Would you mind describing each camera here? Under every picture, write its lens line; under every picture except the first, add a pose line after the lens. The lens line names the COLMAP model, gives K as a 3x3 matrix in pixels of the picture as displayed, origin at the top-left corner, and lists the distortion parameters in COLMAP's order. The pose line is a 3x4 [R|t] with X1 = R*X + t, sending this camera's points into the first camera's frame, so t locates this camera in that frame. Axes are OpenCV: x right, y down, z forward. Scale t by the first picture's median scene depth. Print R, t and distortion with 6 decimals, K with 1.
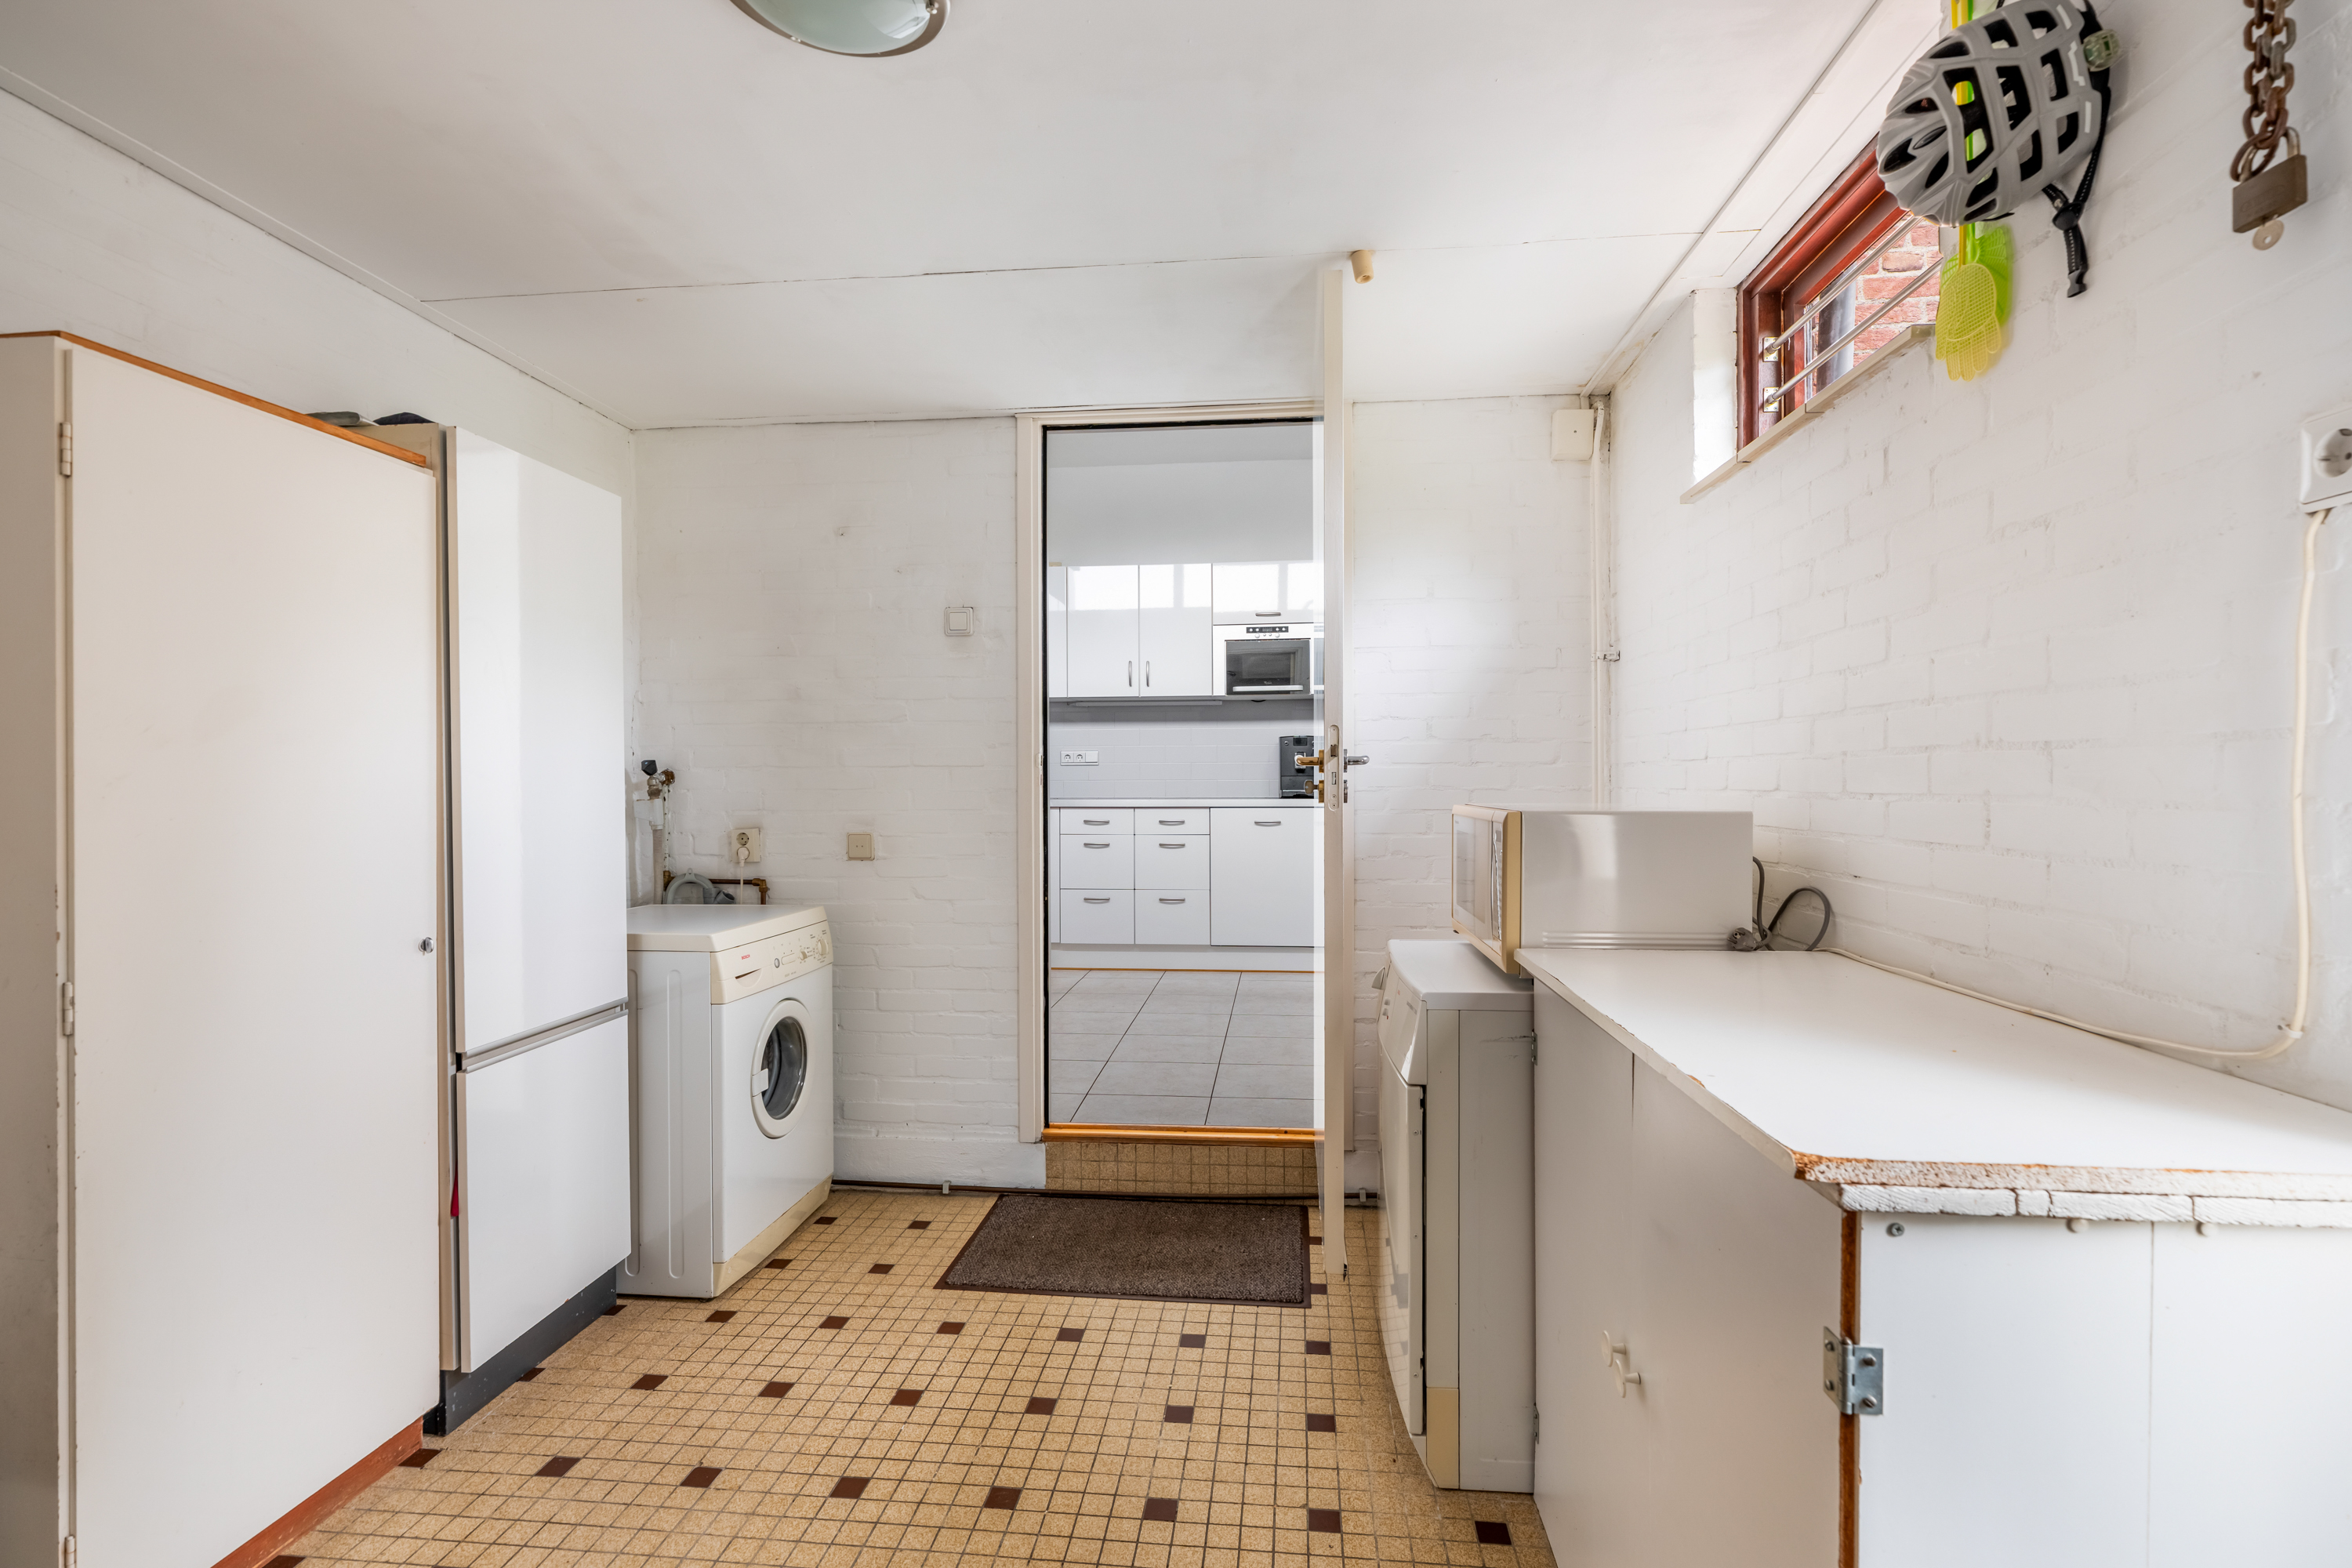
lens RADIAL K [[1061.0, 0, 1176.0], [0, 1061.0, 784.0], [0, 0, 1]] dist [-0.002355, -0.000865]
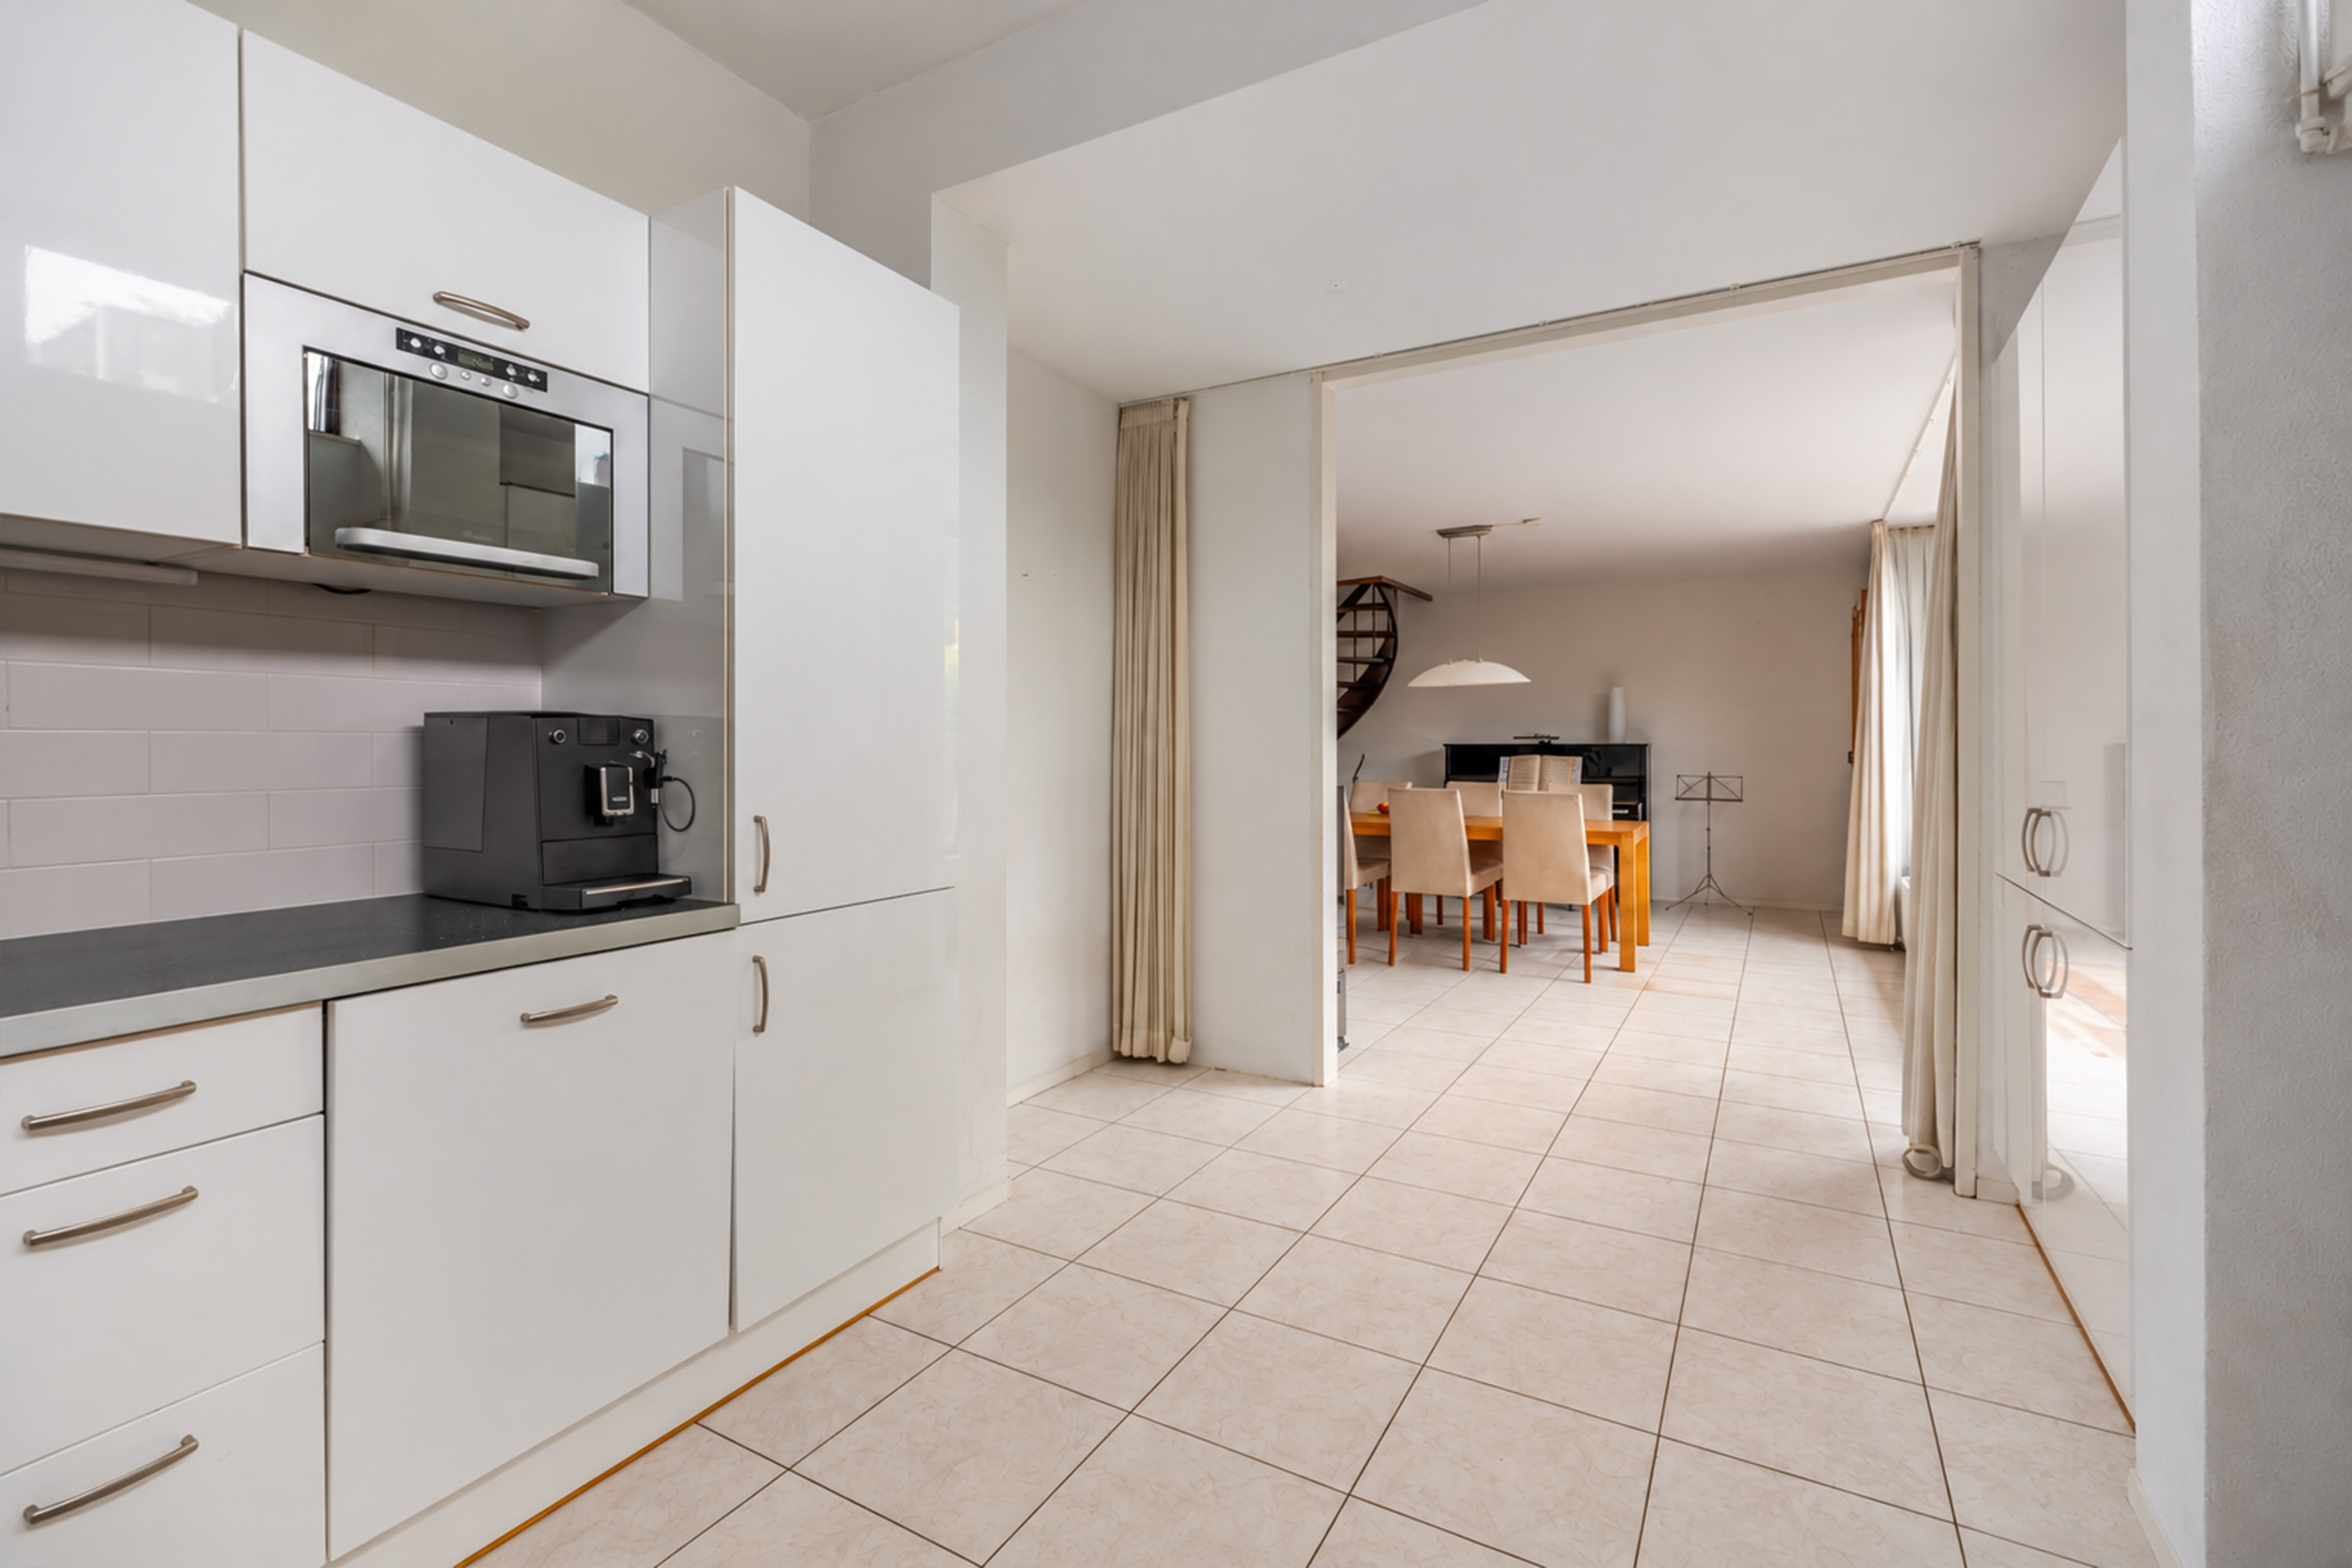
lens RADIAL K [[1053.5, 0, 1180.4], [0, 1053.5, 722.9], [0, 0, 1]] dist [-0.000137, 0.000024]
pose [[0.402864, 0.014302, 0.915148, -0.107396], [0.000649, 0.999873, -0.015912, -0.036802], [-0.915260, 0.007004, 0.402803, 0.695419]]
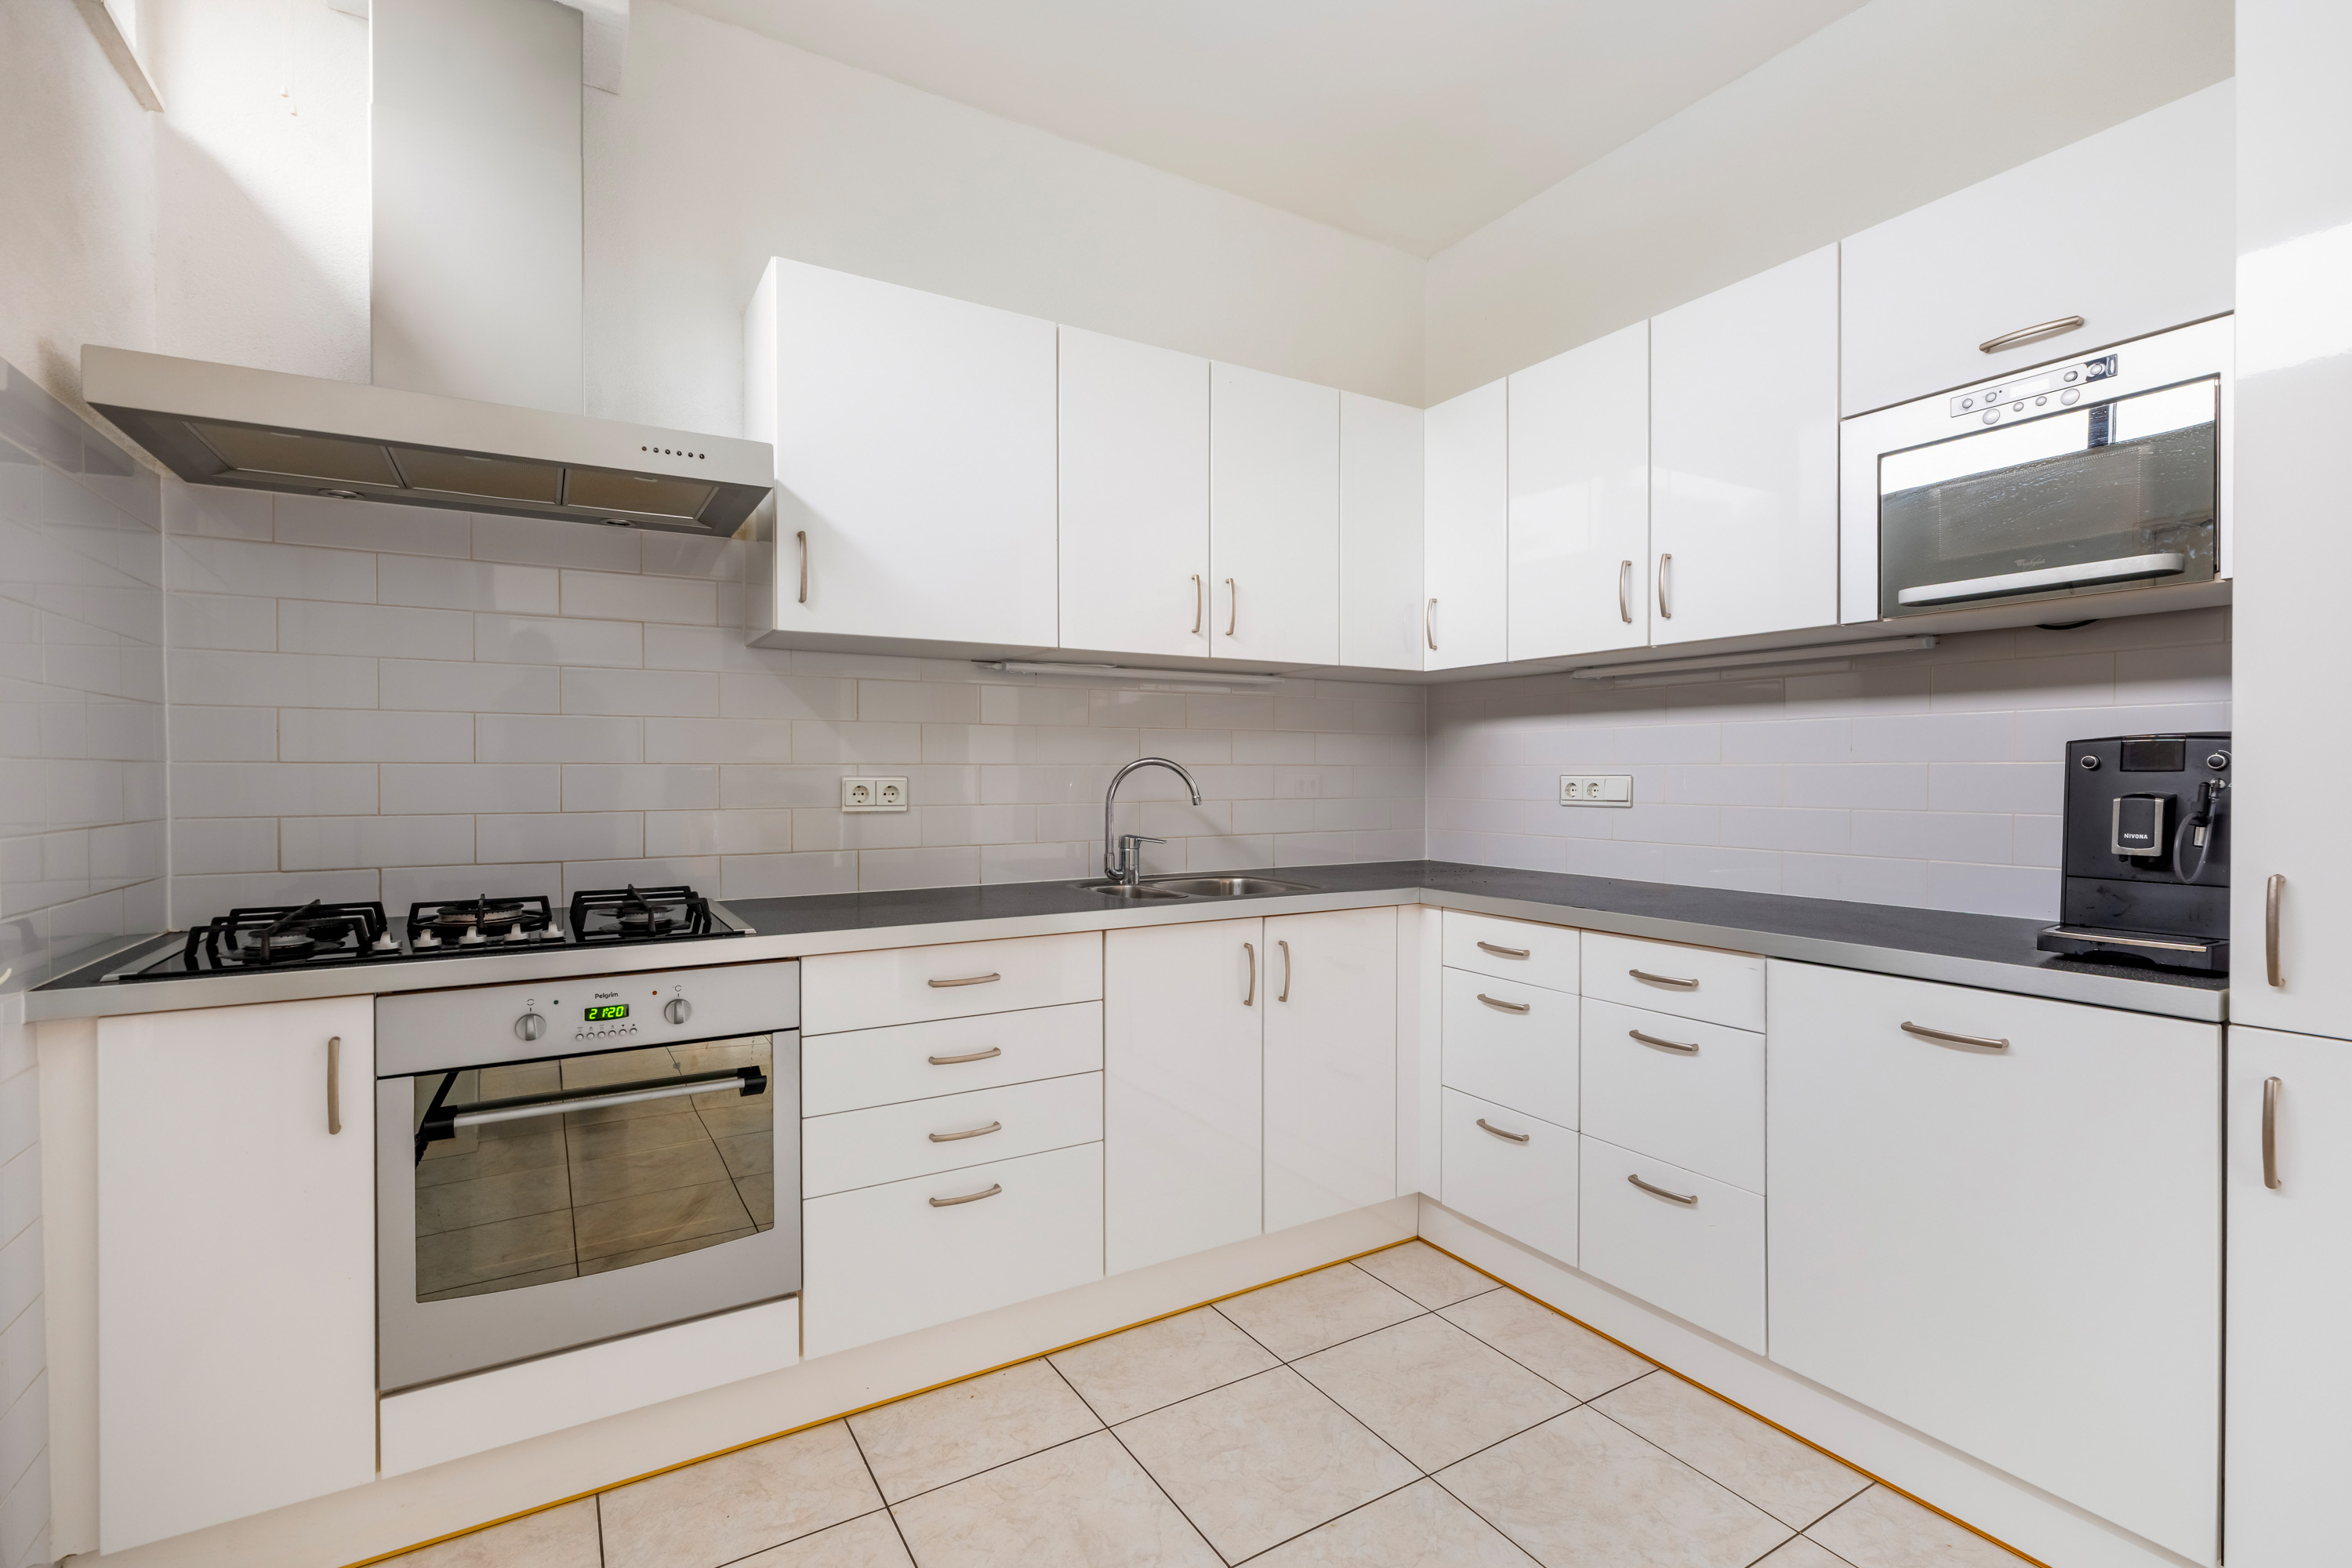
lens RADIAL K [[1061.0, 0, 1176.0], [0, 1061.0, 784.0], [0, 0, 1]] dist [-0.002355, -0.000865]
pose [[0.603867, 0.009928, -0.797023, 0.182702], [-0.001496, 0.999935, 0.011322, -0.034870], [0.797084, -0.005644, 0.603842, 0.622339]]
